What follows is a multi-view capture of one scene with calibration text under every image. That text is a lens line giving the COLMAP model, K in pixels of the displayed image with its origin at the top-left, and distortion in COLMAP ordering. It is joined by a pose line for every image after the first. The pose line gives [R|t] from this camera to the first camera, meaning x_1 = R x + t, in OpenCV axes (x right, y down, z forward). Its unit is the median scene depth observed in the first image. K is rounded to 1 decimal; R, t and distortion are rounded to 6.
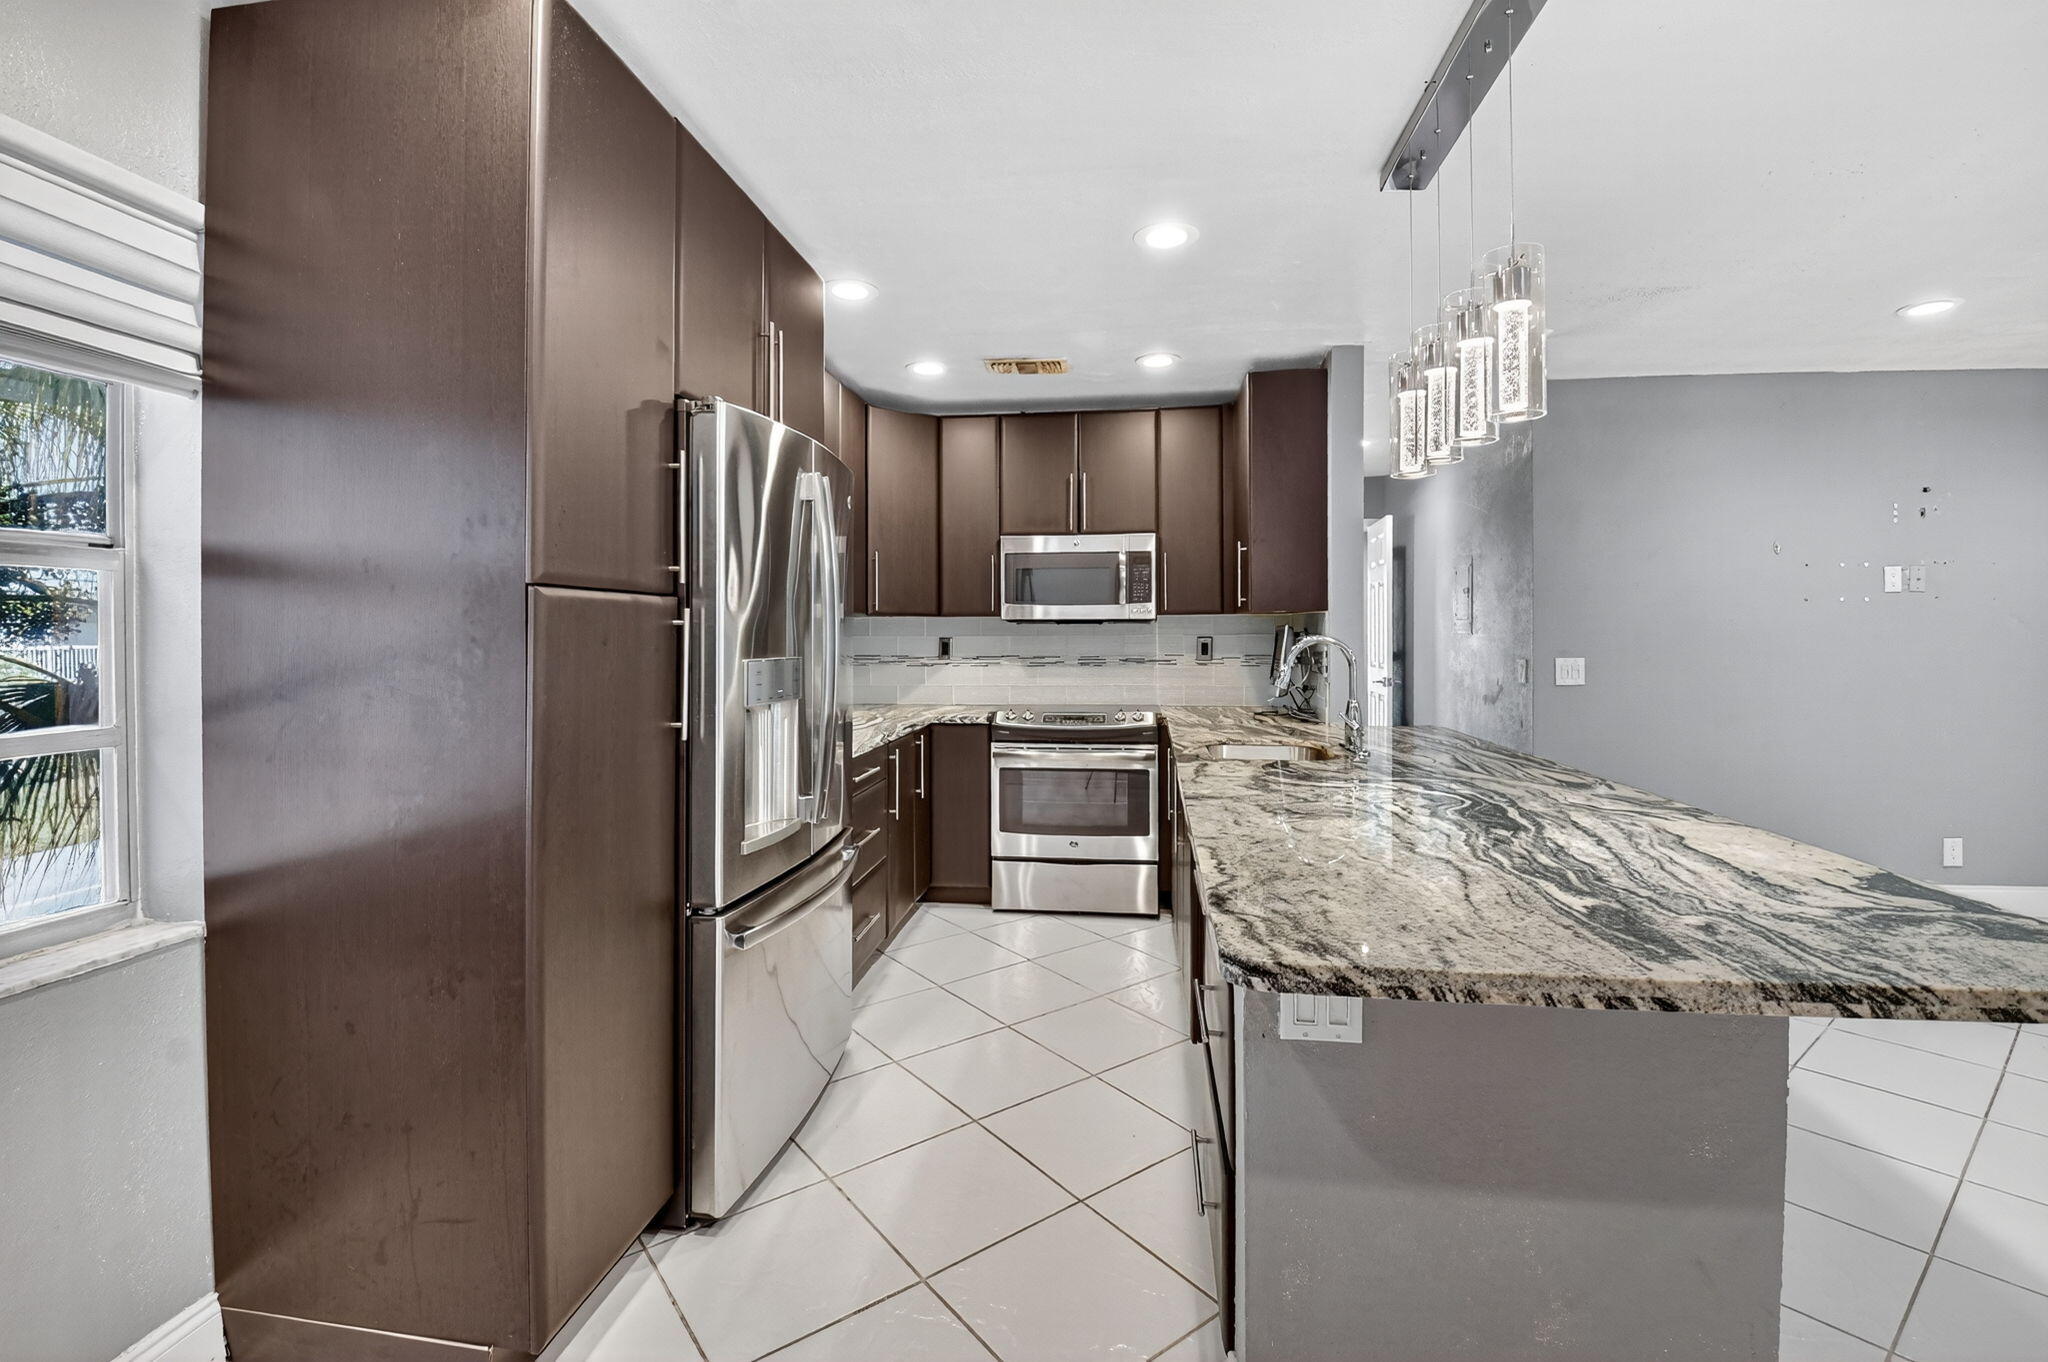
lens RADIAL K [[908.3, 0, 1019.6], [0, 908.3, 628.5], [0, 0, 1]] dist [-0.000201, -0.013451]
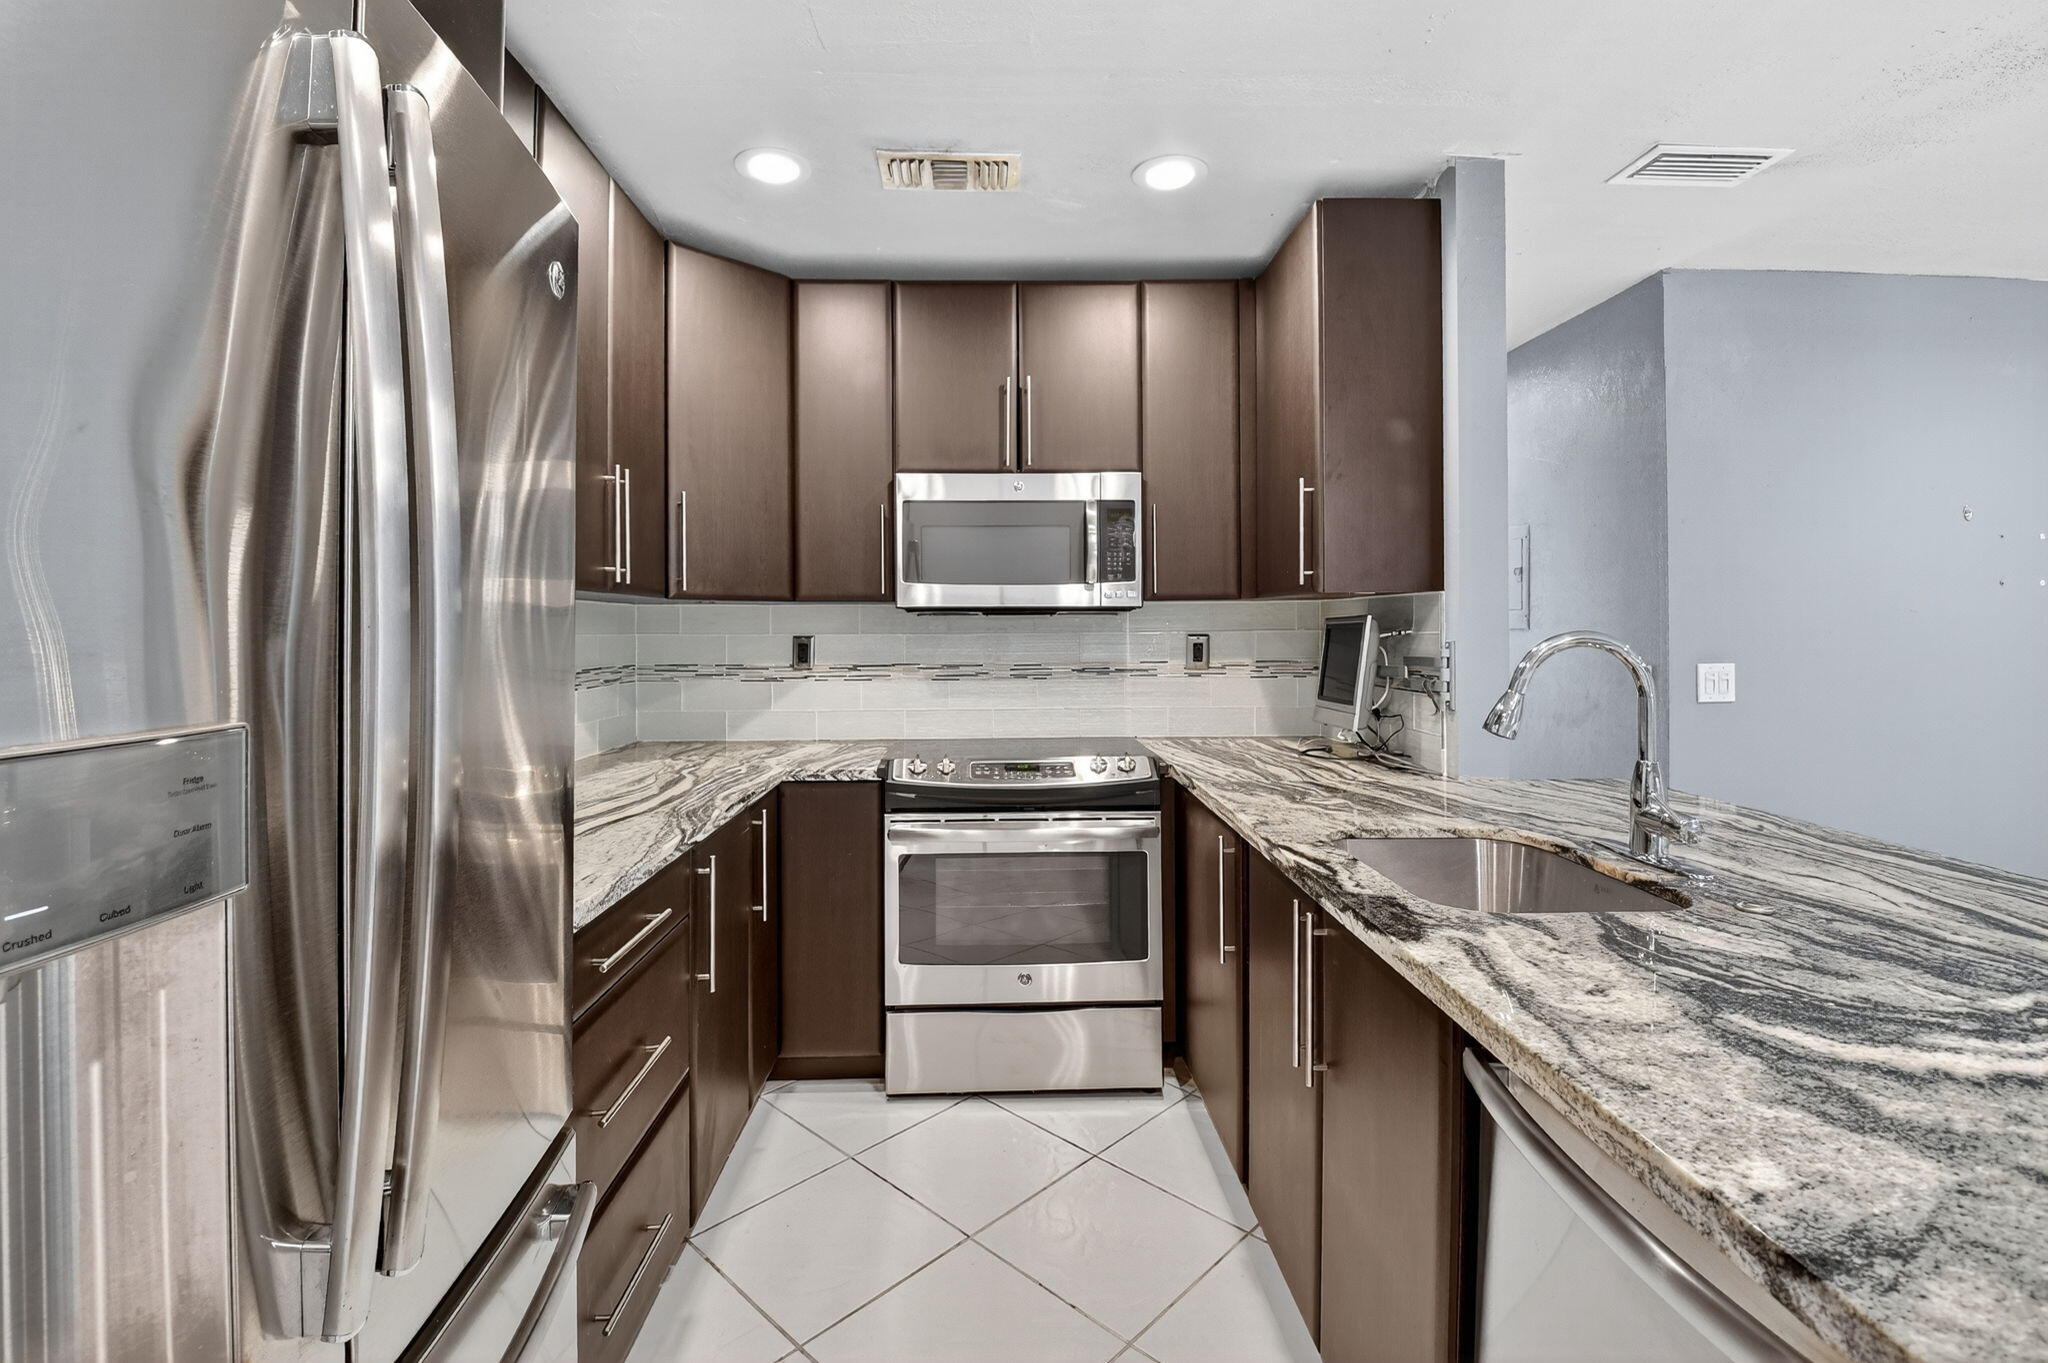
lens RADIAL K [[908.3, 0, 1019.6], [0, 908.3, 629.0], [0, 0, 1]] dist [-0.000201, -0.013451]
pose [[0.987031, -0.001220, 0.160523, -0.039526], [0.000500, 0.999990, 0.004526, 0.002518], [-0.160526, -0.004387, 0.987022, 0.401854]]
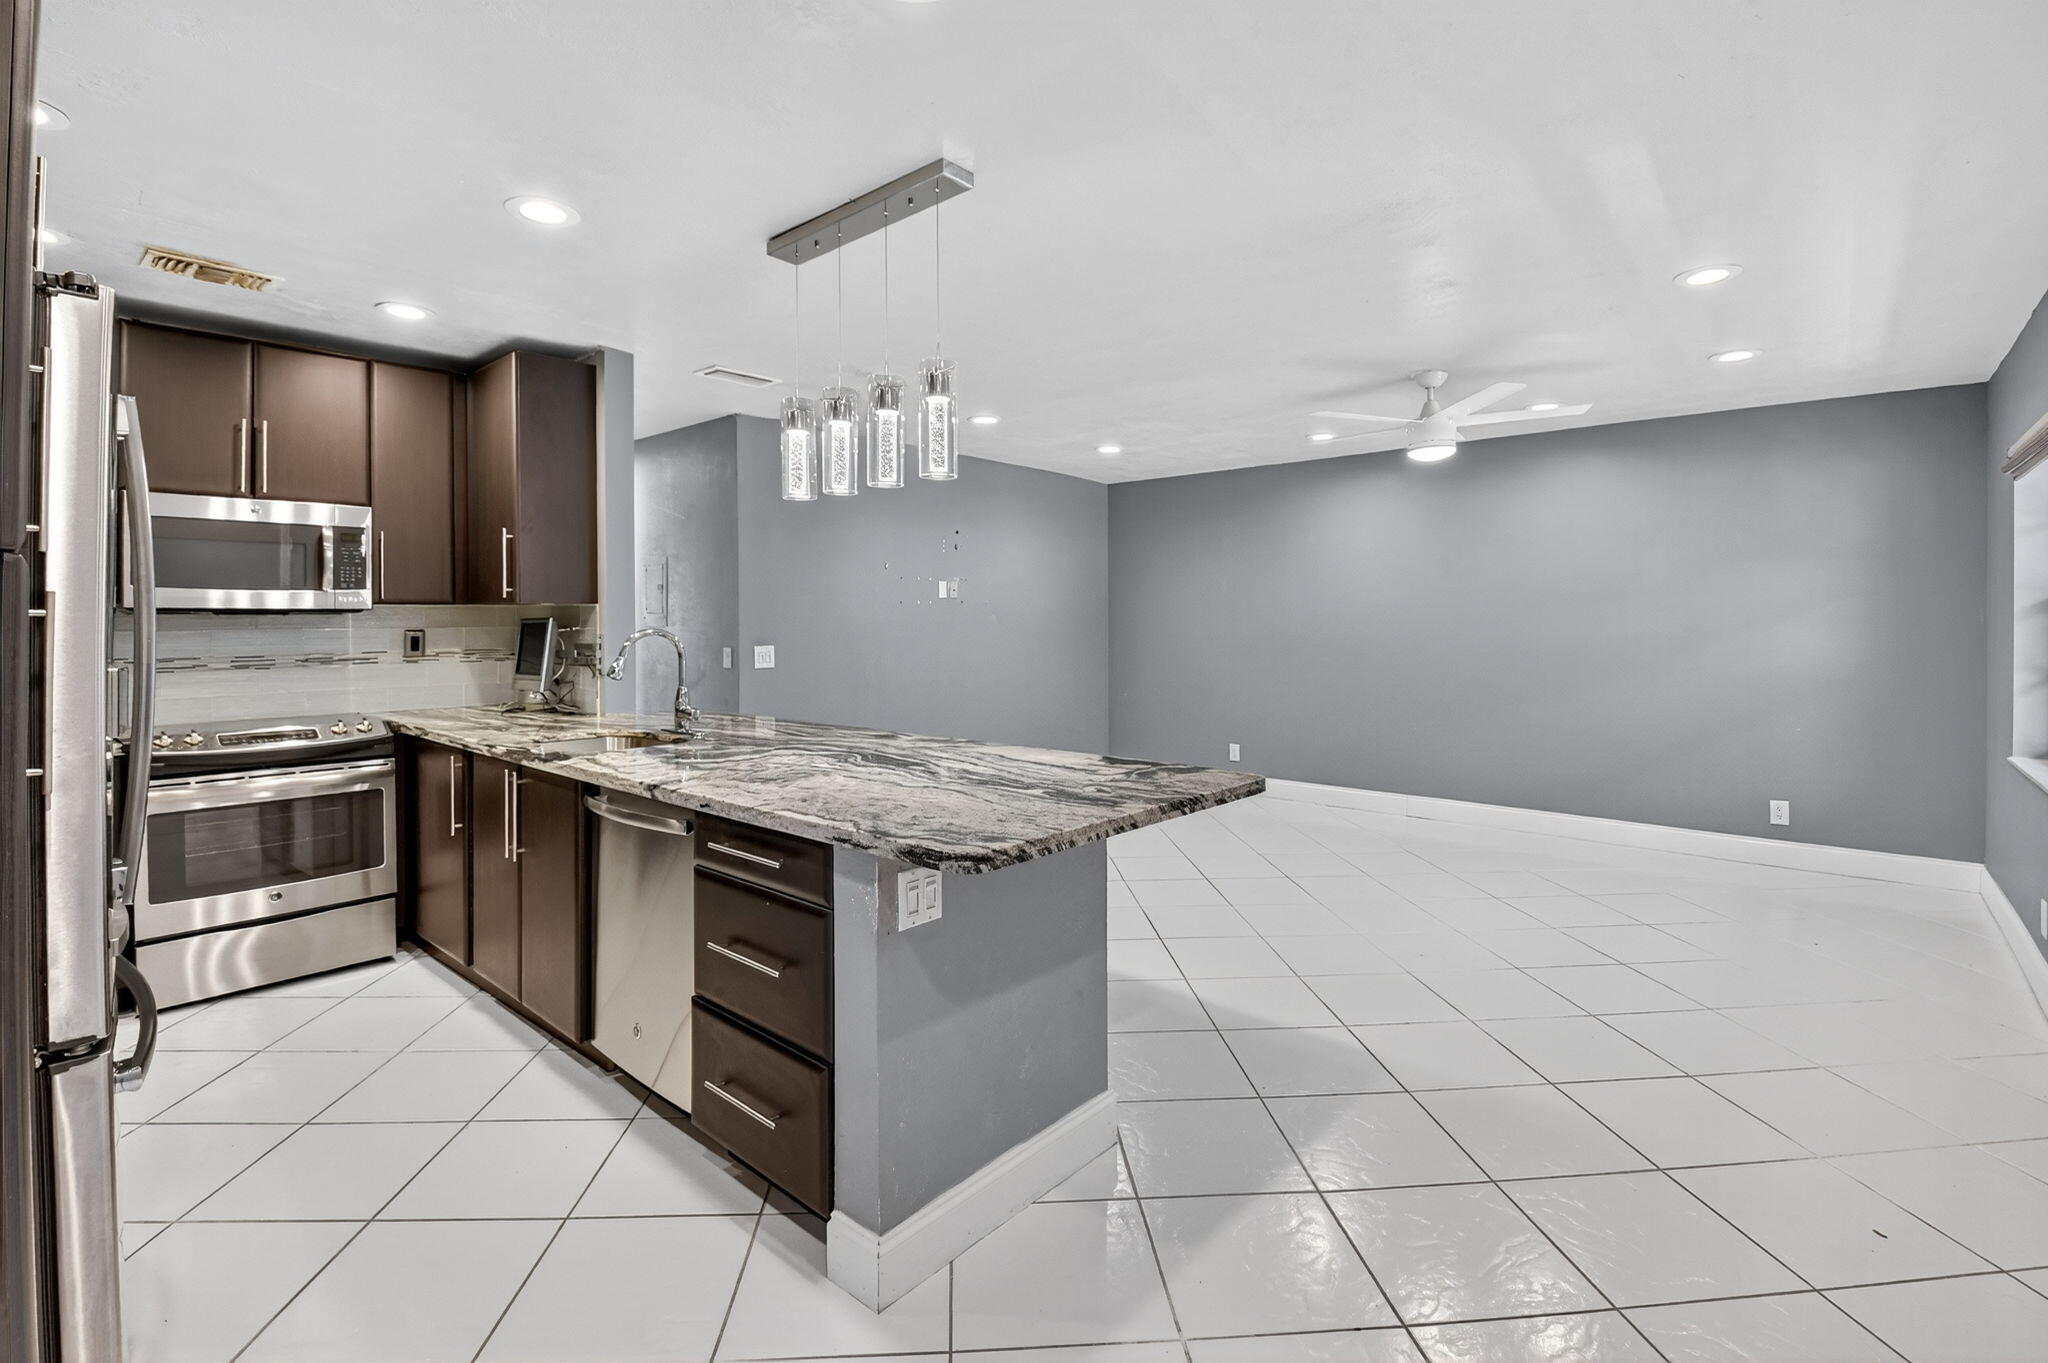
lens RADIAL K [[925.2, 0, 1017.9], [0, 925.2, 626.5], [0, 0, 1]] dist [-0.000499, -0.017521]
pose [[0.552669, -0.001942, 0.833399, -0.240609], [-0.004128, 0.999979, 0.005068, -0.001344], [-0.833391, -0.006241, 0.552649, 0.033787]]
